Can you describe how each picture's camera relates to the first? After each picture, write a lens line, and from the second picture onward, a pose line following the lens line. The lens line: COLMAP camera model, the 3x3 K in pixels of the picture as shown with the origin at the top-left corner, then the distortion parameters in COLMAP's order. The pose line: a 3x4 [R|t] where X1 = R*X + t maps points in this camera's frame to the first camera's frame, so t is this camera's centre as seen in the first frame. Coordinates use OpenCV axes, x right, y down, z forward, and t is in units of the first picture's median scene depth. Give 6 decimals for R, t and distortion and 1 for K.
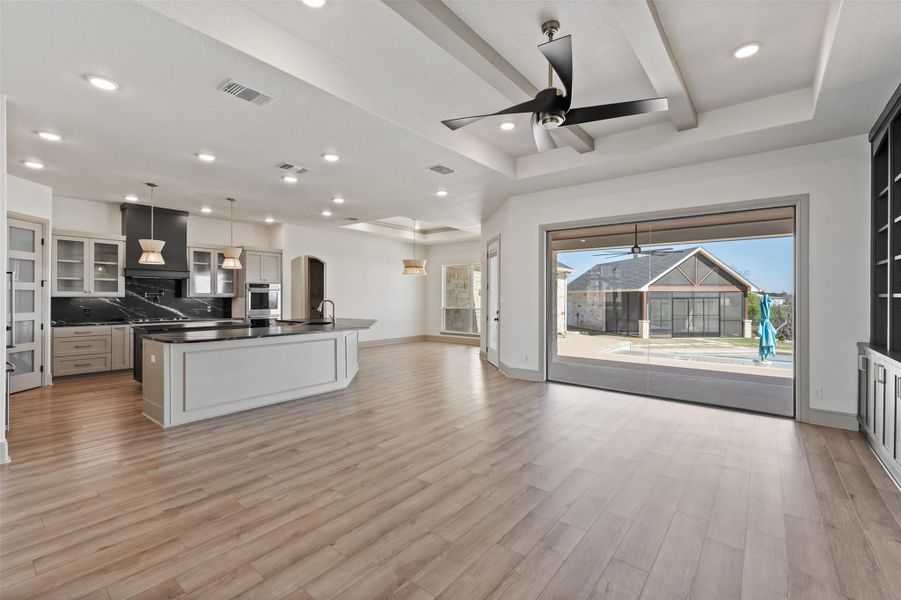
lens RADIAL K [[394.3, 0, 449.8], [0, 394.3, 300.3], [0, 0, 1]] dist [0.002086, 0.000401]
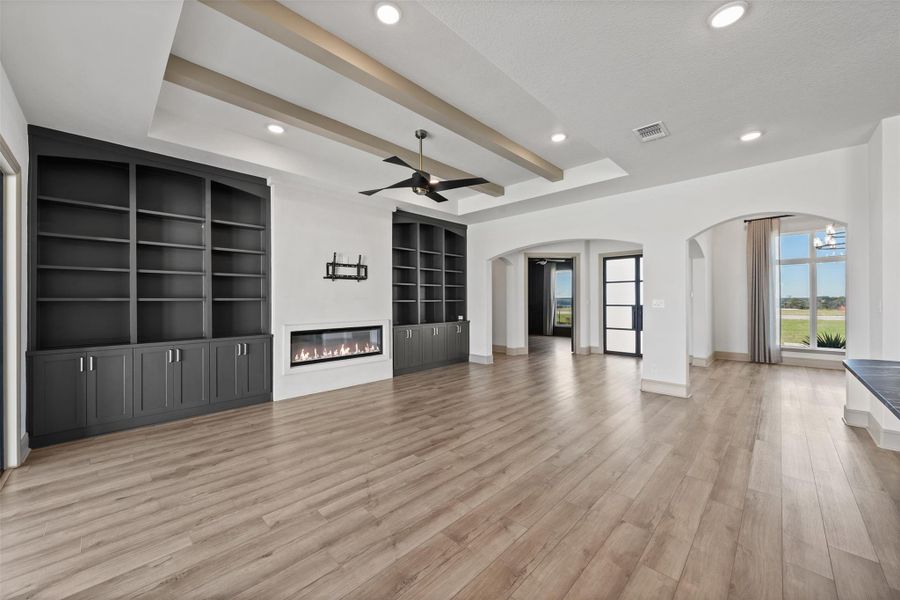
lens RADIAL K [[339.8, 0, 451.6], [0, 339.8, 297.9], [0, 0, 1]] dist [-0.003120, 0.000592]
pose [[-0.996093, 0.003180, 0.088256, 0.003259], [0.003246, 0.999995, 0.000610, -0.007197], [-0.088254, 0.000894, -0.996098, 0.857942]]
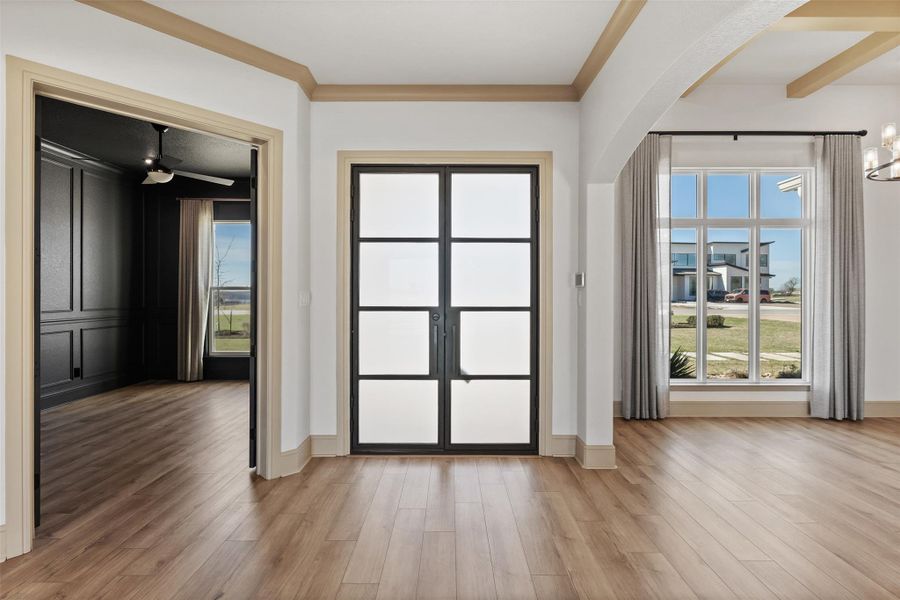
lens RADIAL K [[432.7, 0, 451.5], [0, 432.7, 290.4], [0, 0, 1]] dist [0.003101, -0.000235]
pose [[-0.776889, -0.003417, -0.629629, -0.178314], [-0.006193, 0.999978, 0.002214, -0.002182], [0.629608, 0.005619, -0.776893, 0.157287]]
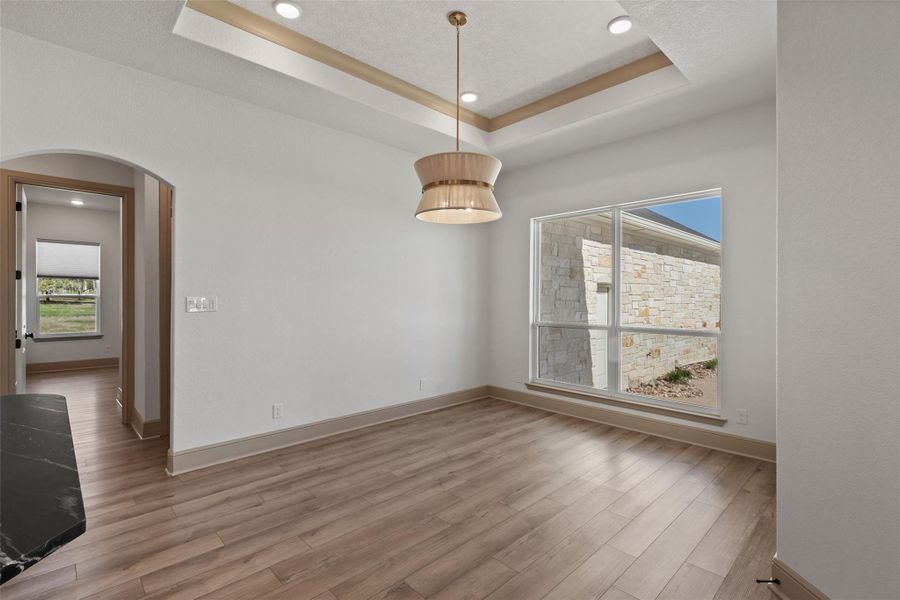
lens RADIAL K [[413.3, 0, 459.2], [0, 413.3, 292.6], [0, 0, 1]] dist [-0.000554, 0.000431]
pose [[0.993942, -0.001061, -0.109901, -0.069770], [-0.000798, 0.999857, -0.016869, -0.007398], [0.109903, 0.016854, 0.993799, 0.876545]]
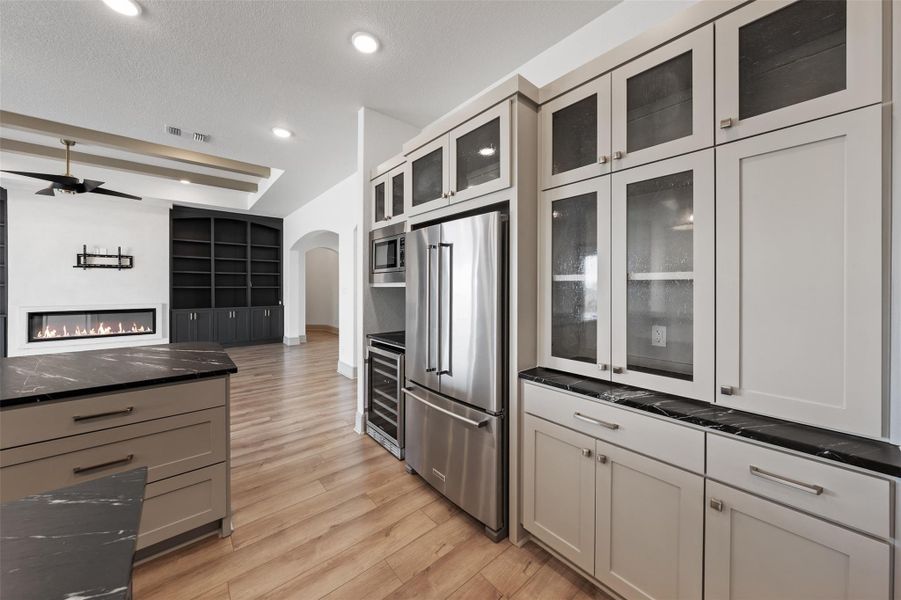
lens RADIAL K [[322.4, 0, 447.3], [0, 322.4, 287.0], [0, 0, 1]] dist [0.002861, -0.000577]
pose [[-0.981953, -0.001079, 0.189124, -0.648101], [0.000194, 0.999977, 0.006712, -0.005972], [-0.189127, 0.006627, -0.981930, 0.781593]]
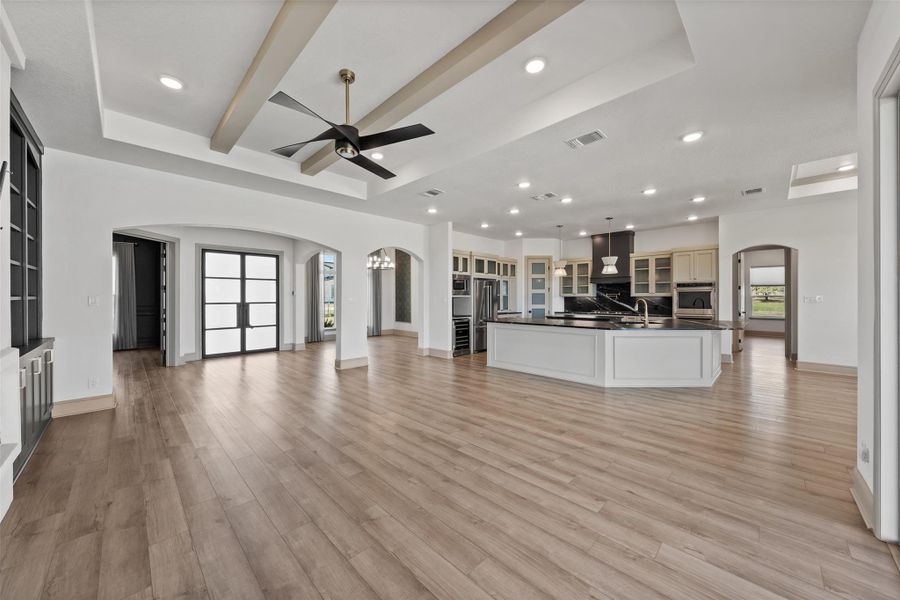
lens RADIAL K [[322.0, 0, 452.2], [0, 322.0, 297.5], [0, 0, 1]] dist [0.002861, -0.000577]
pose [[-0.095875, 0.001727, -0.995392, 0.441239], [-0.005118, 0.999984, 0.002228, -0.004070], [0.995380, 0.005308, -0.095865, 0.513545]]
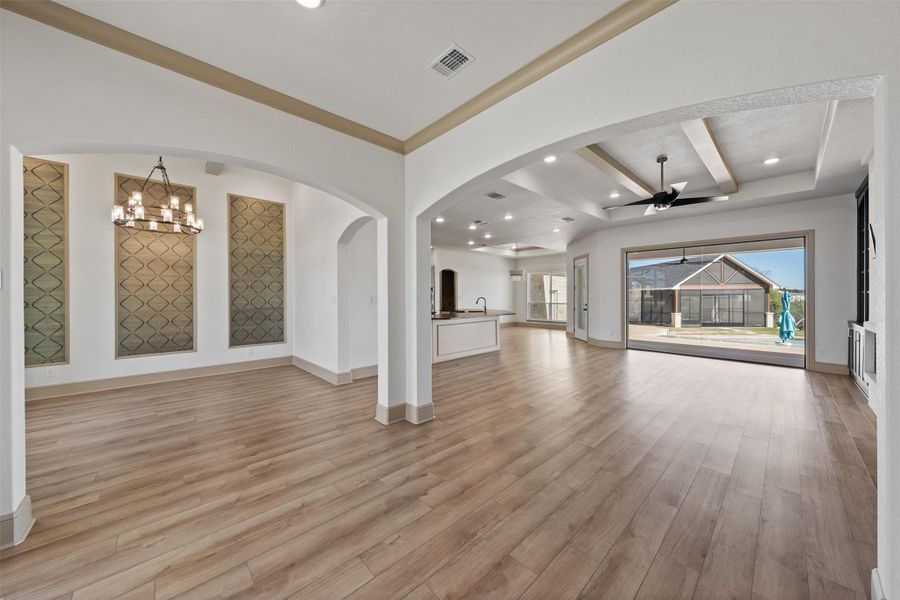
lens RADIAL K [[322.0, 0, 448.8], [0, 322.0, 298.4], [0, 0, 1]] dist [0.002861, -0.000577]
pose [[0.990955, -0.005450, -0.134084, -0.223831], [0.005525, 0.999985, 0.000191, 0.002150], [0.134081, -0.000930, 0.990970, -0.286615]]
